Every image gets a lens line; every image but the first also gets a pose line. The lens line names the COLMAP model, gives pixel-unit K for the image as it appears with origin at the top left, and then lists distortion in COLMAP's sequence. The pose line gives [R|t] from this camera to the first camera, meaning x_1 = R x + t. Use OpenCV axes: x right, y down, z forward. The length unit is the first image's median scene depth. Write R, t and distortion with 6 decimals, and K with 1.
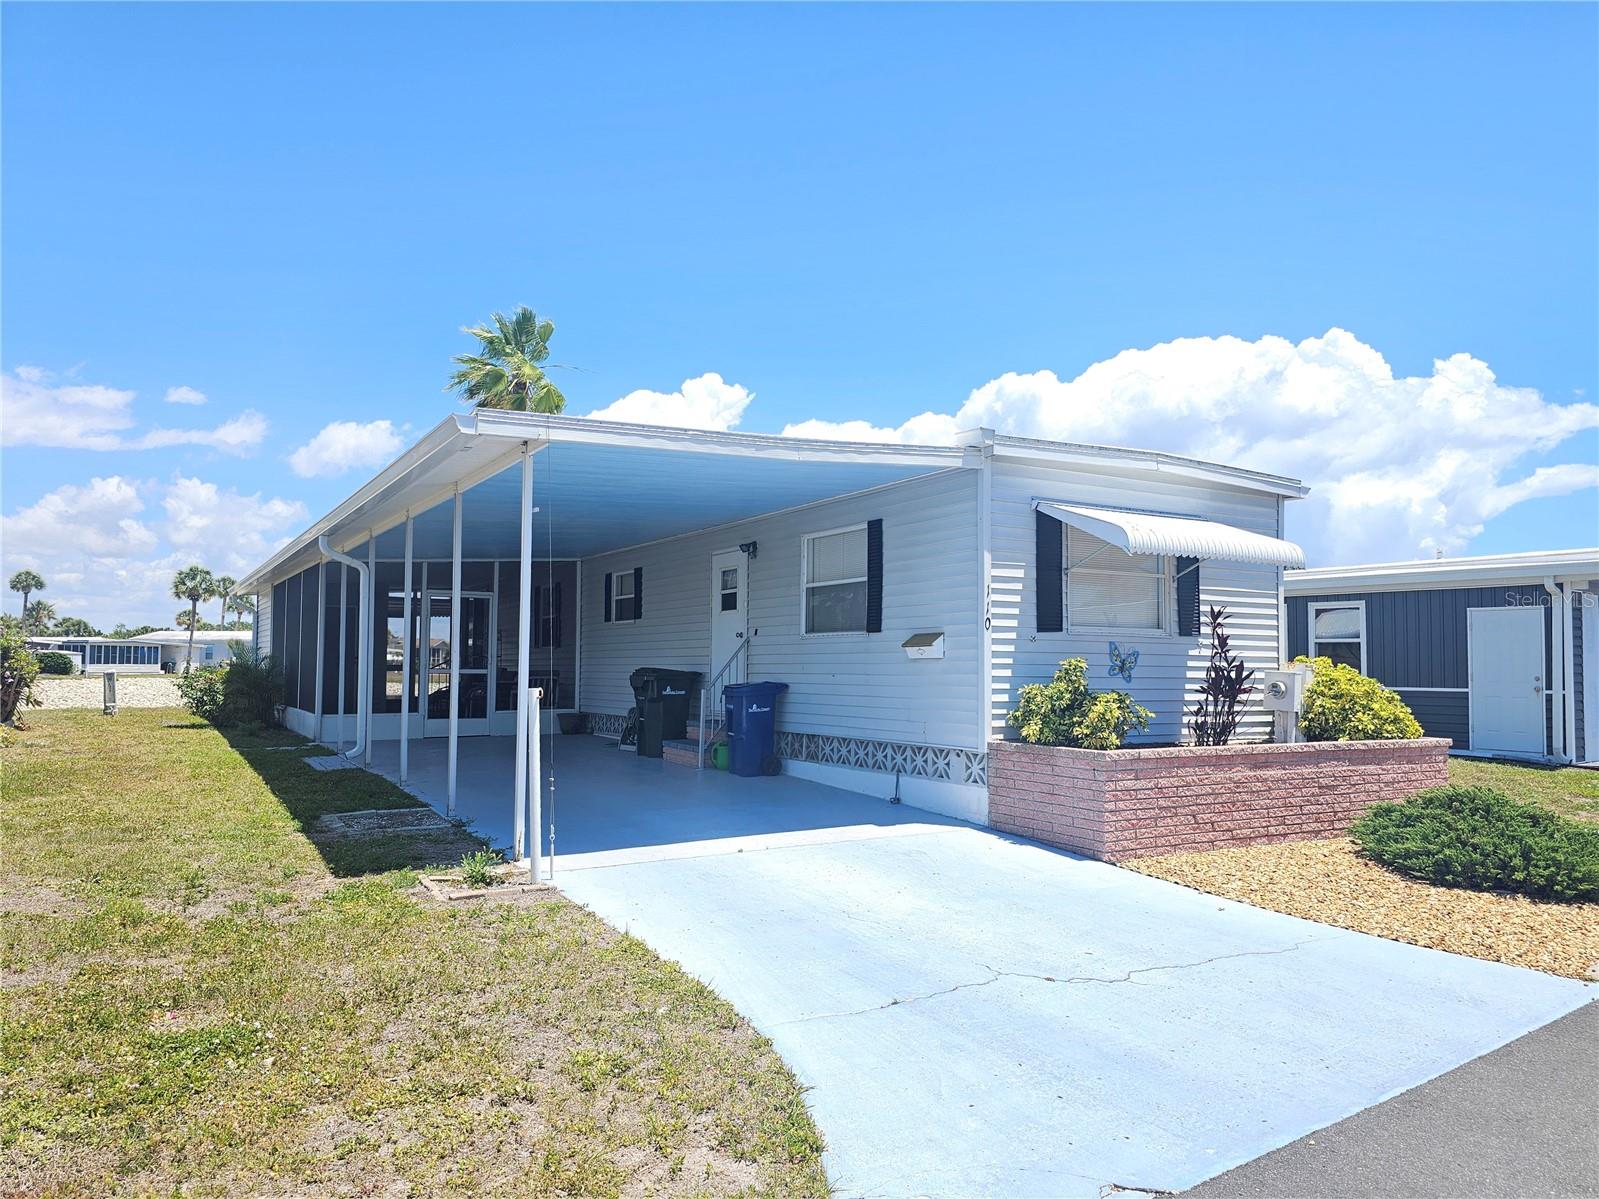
lens RADIAL K [[1122.5, 0, 798.7], [0, 1122.5, 595.3], [0, 0, 1]] dist [0.037720, -0.002380]
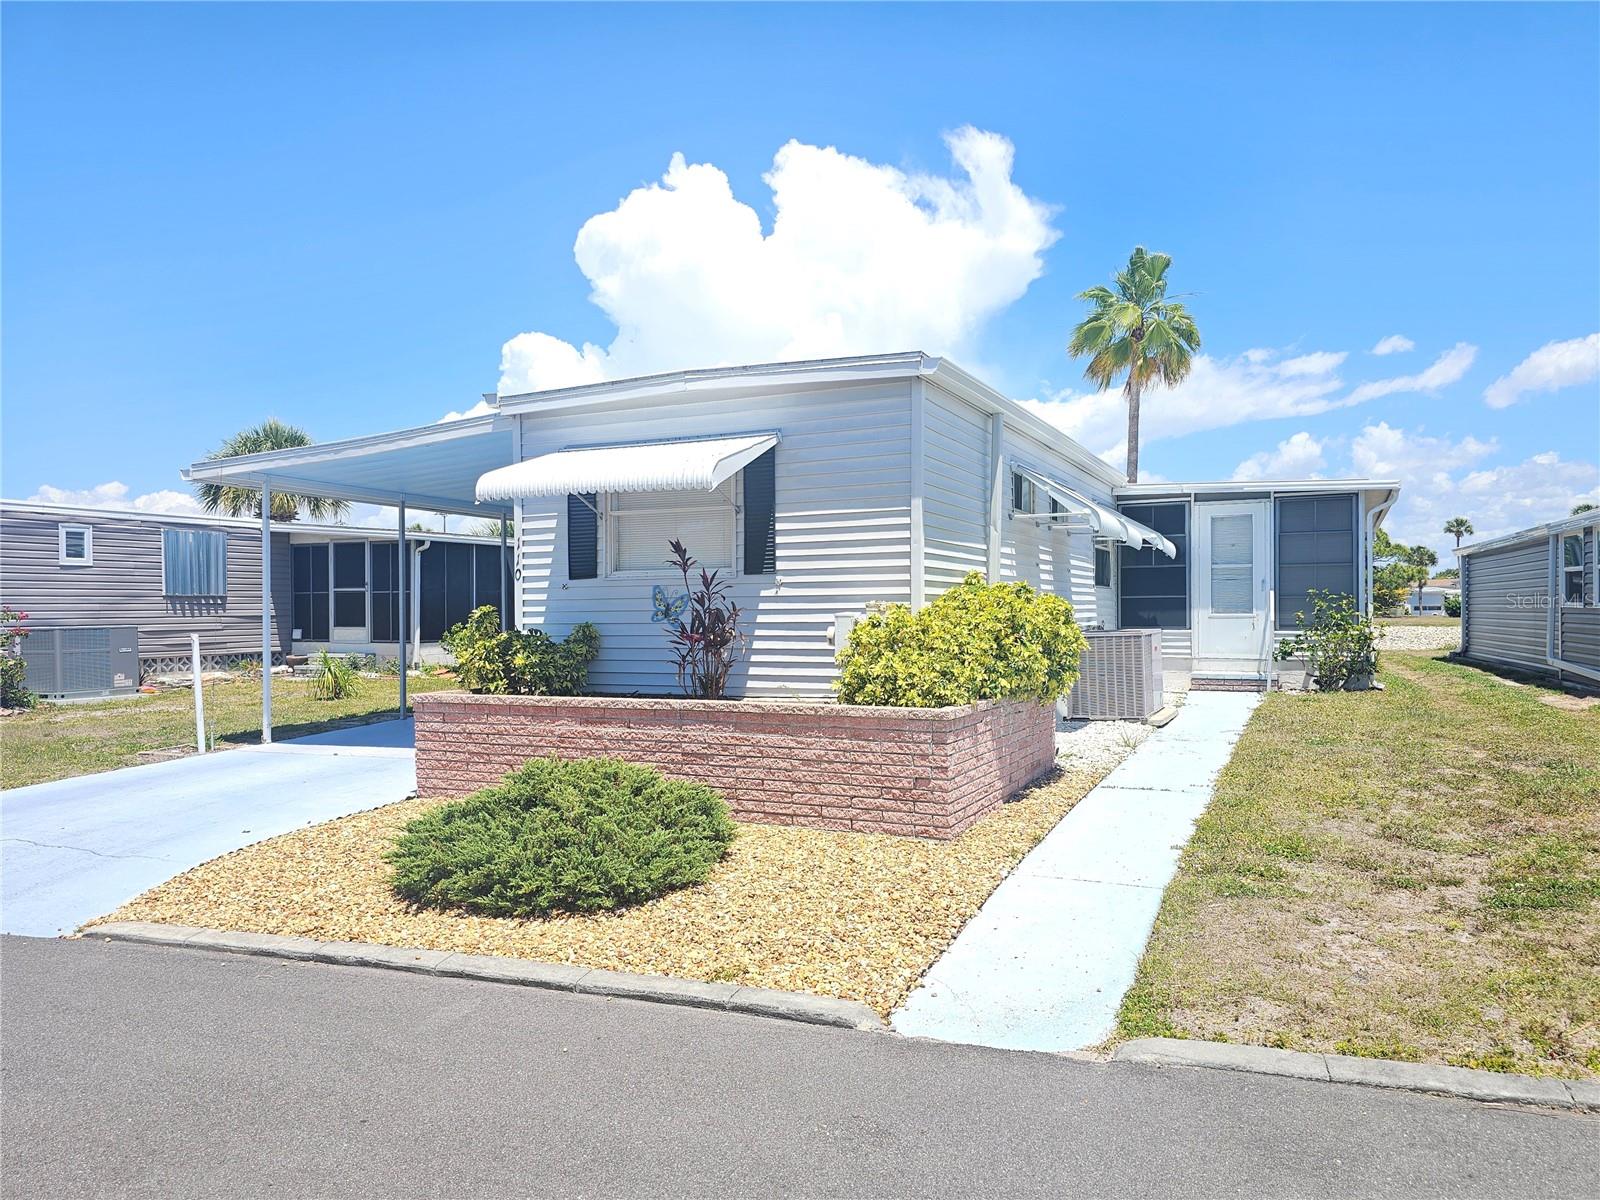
lens RADIAL K [[1070.6, 0, 807.0], [0, 1070.6, 606.9], [0, 0, 1]] dist [0.064501, -0.062421]
pose [[0.569768, -0.017740, -0.821614, 1.147985], [0.067669, 0.997385, 0.025392, 0.047811], [0.819015, -0.070065, 0.569479, 0.628192]]
